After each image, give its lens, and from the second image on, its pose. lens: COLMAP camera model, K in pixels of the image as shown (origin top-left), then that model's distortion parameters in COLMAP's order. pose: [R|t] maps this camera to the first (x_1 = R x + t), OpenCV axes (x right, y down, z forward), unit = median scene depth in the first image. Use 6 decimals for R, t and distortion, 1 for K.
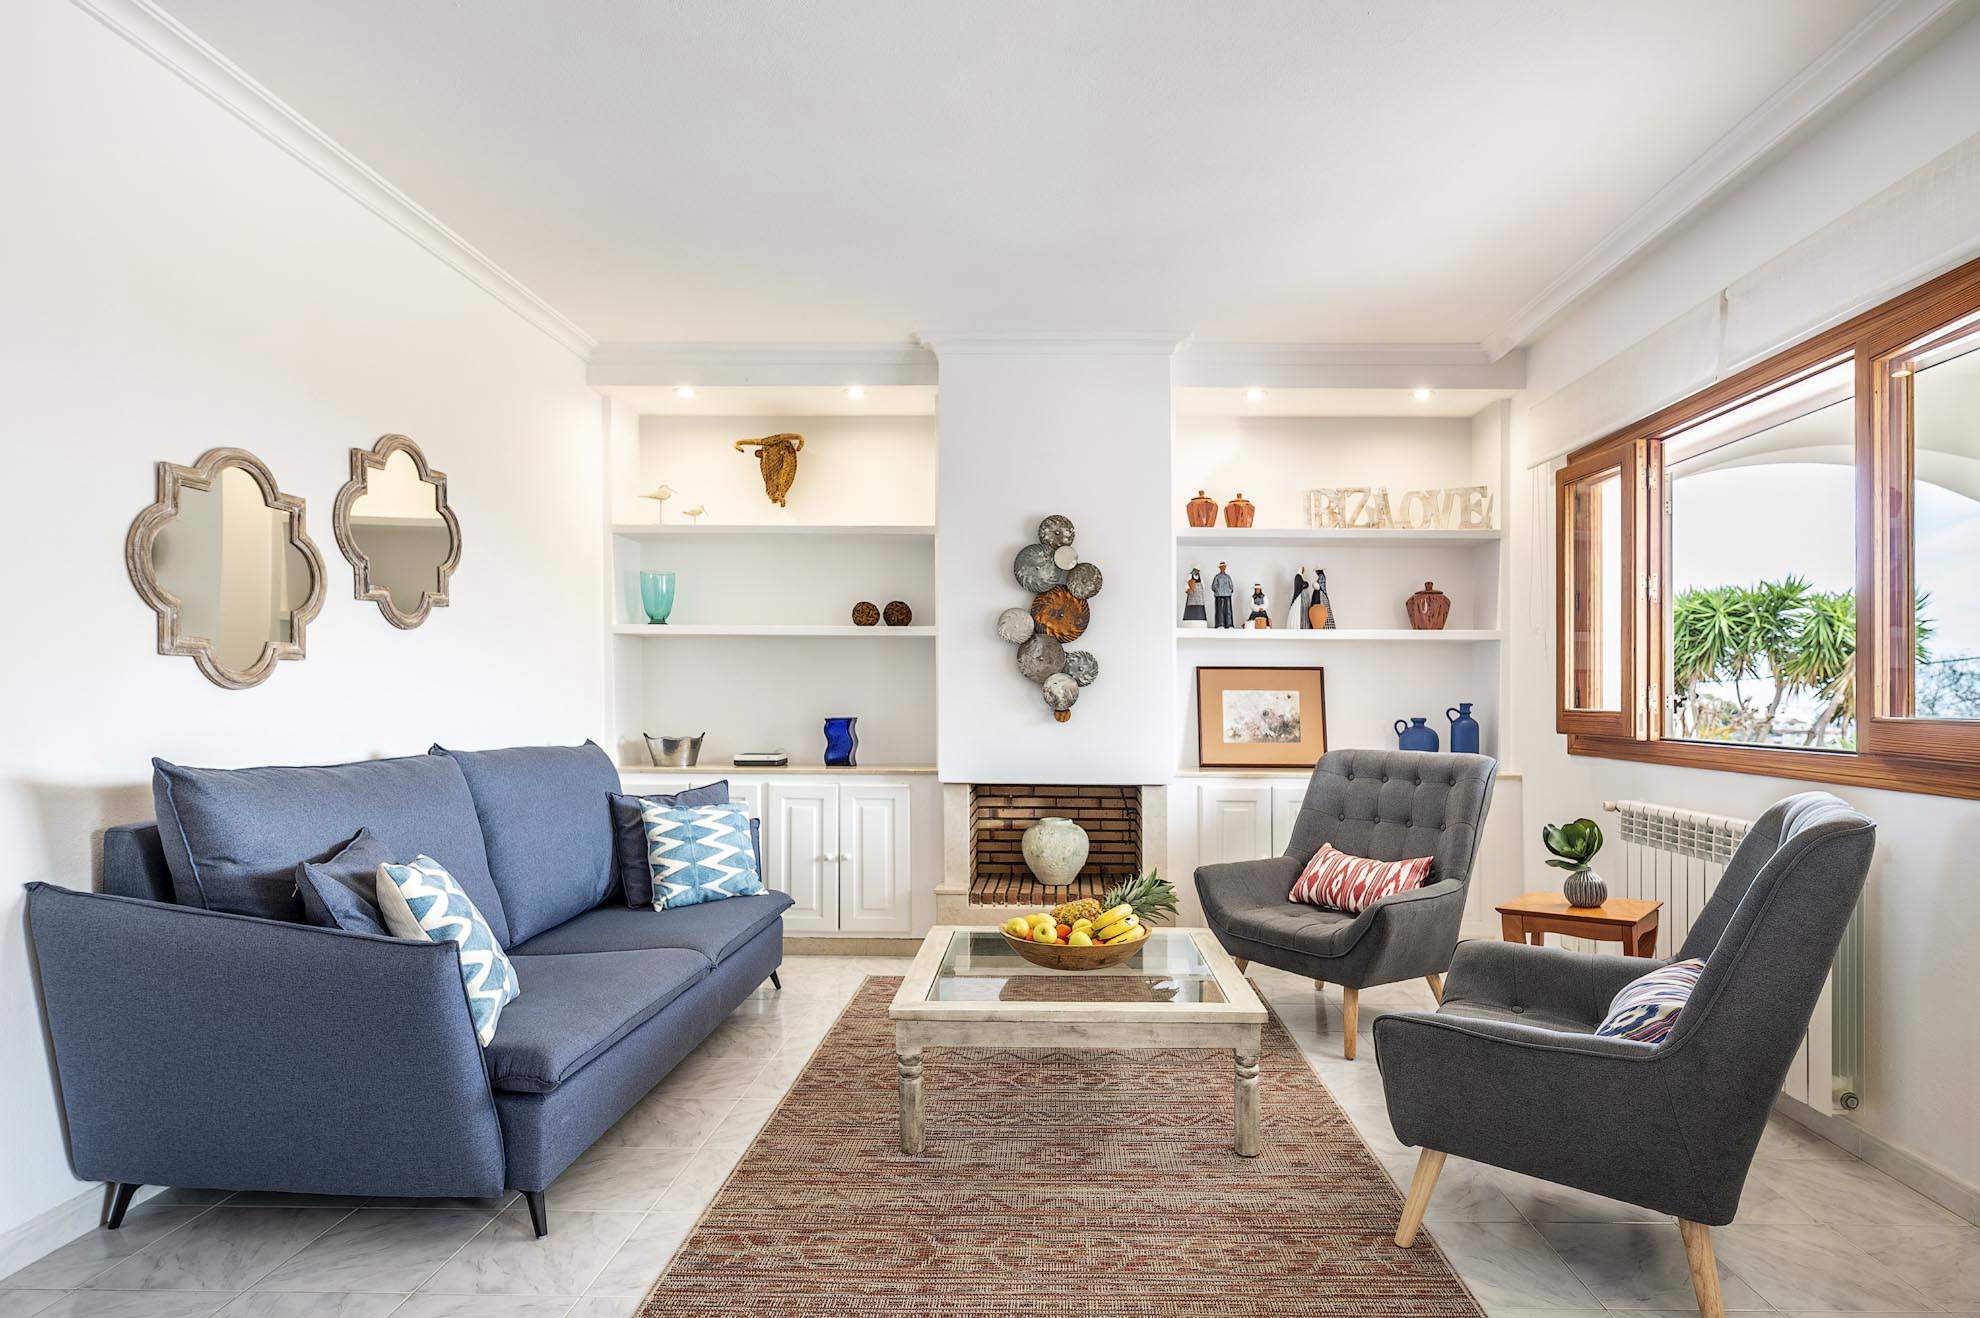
lens RADIAL K [[1101.8, 0, 994.3], [0, 1101.8, 691.2], [0, 0, 1]] dist [-0.003454, -0.000573]
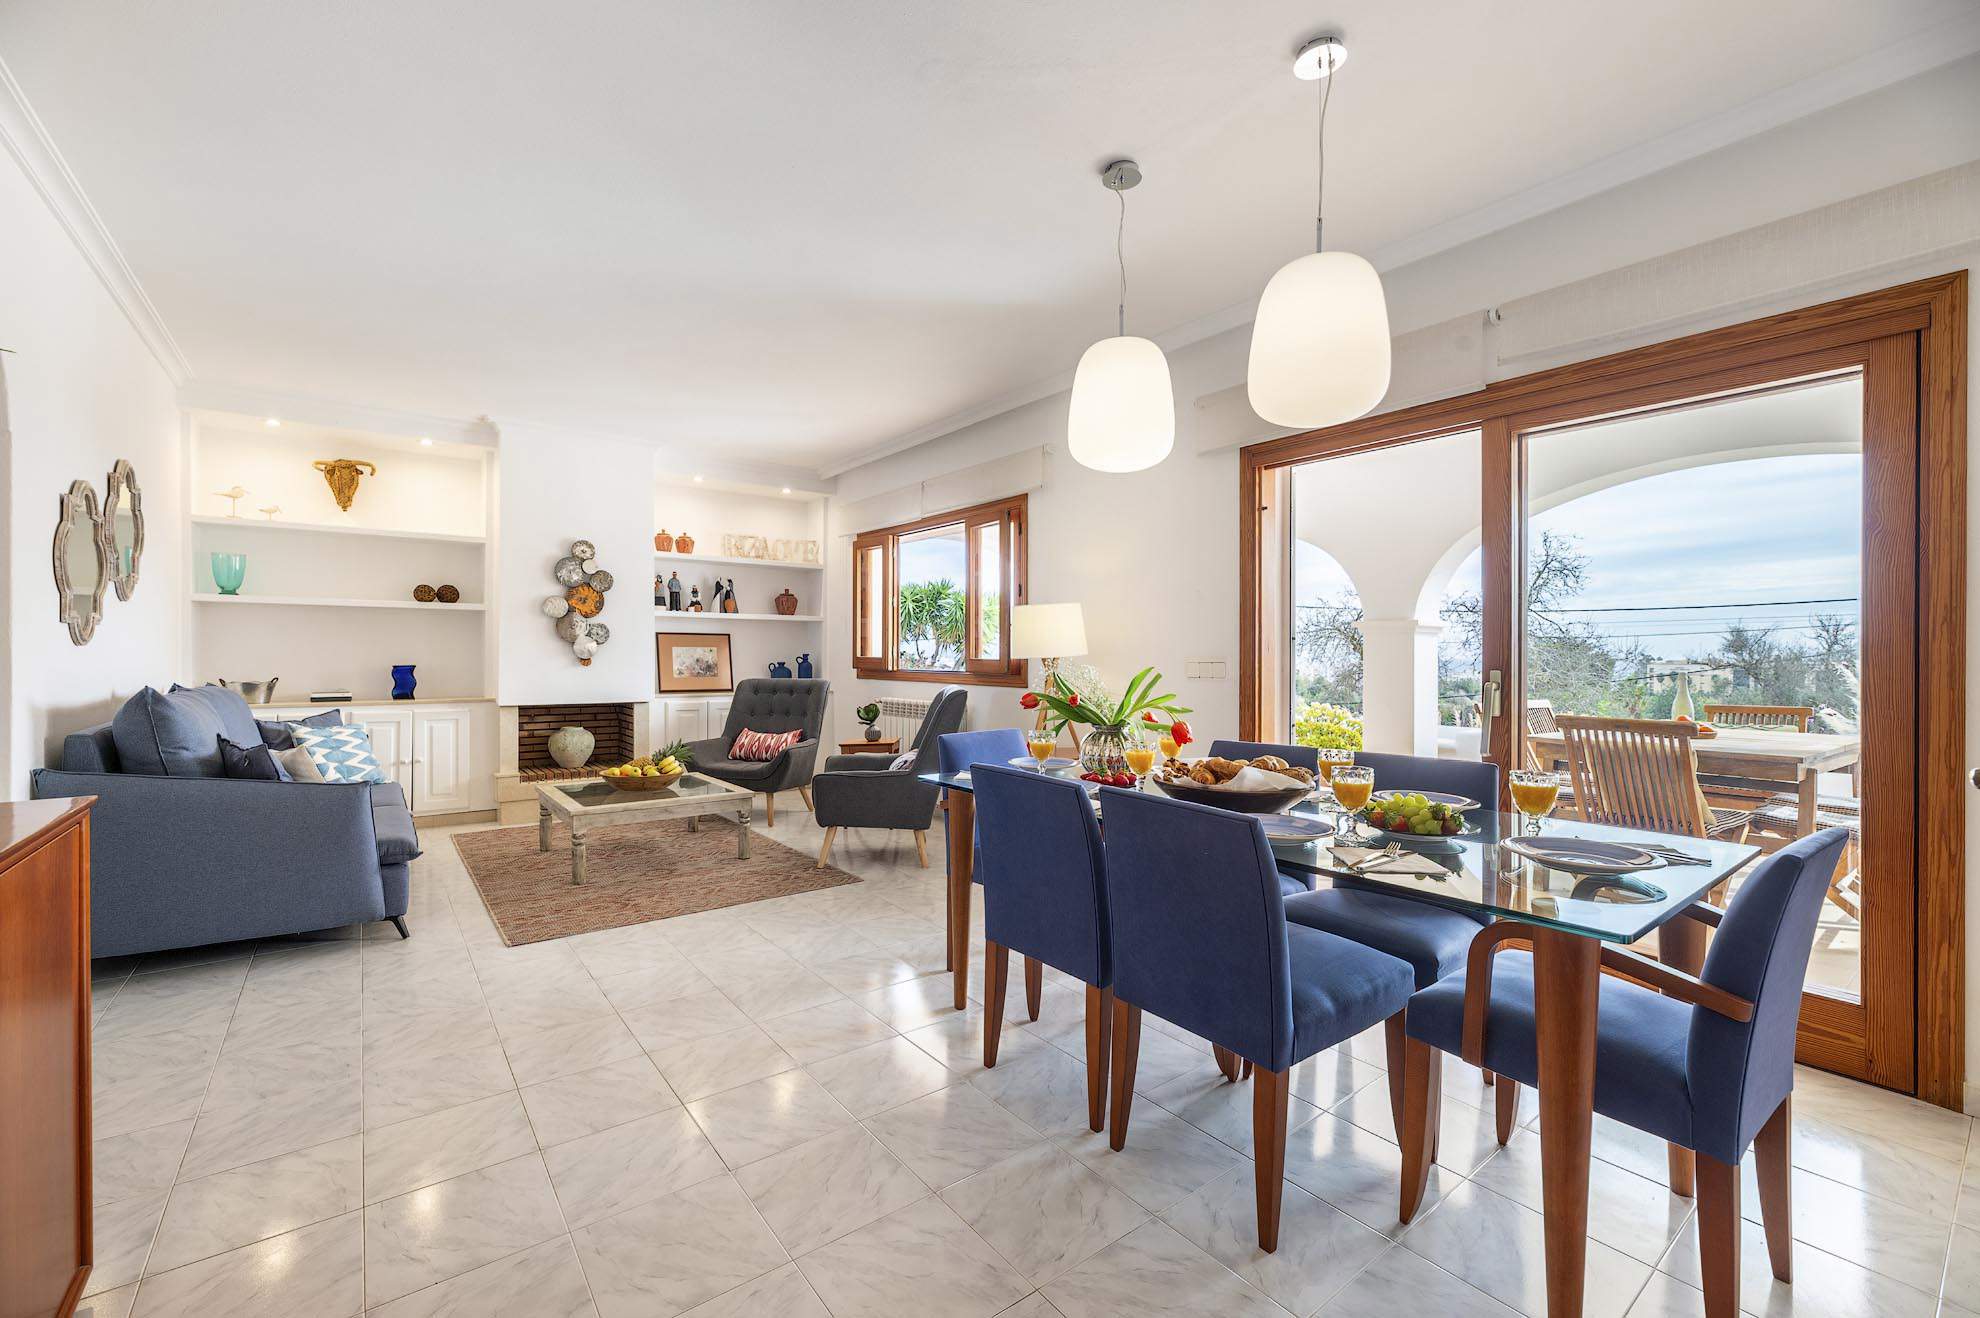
lens RADIAL K [[811.1, 0, 990.0], [0, 811.1, 659.0], [0, 0, 1]] dist [0.000667, 0.000087]
pose [[0.774571, -0.006661, 0.632452, -0.230401], [-0.002840, 0.999898, 0.014008, -0.001212], [-0.632481, -0.012647, 0.774473, -0.312687]]
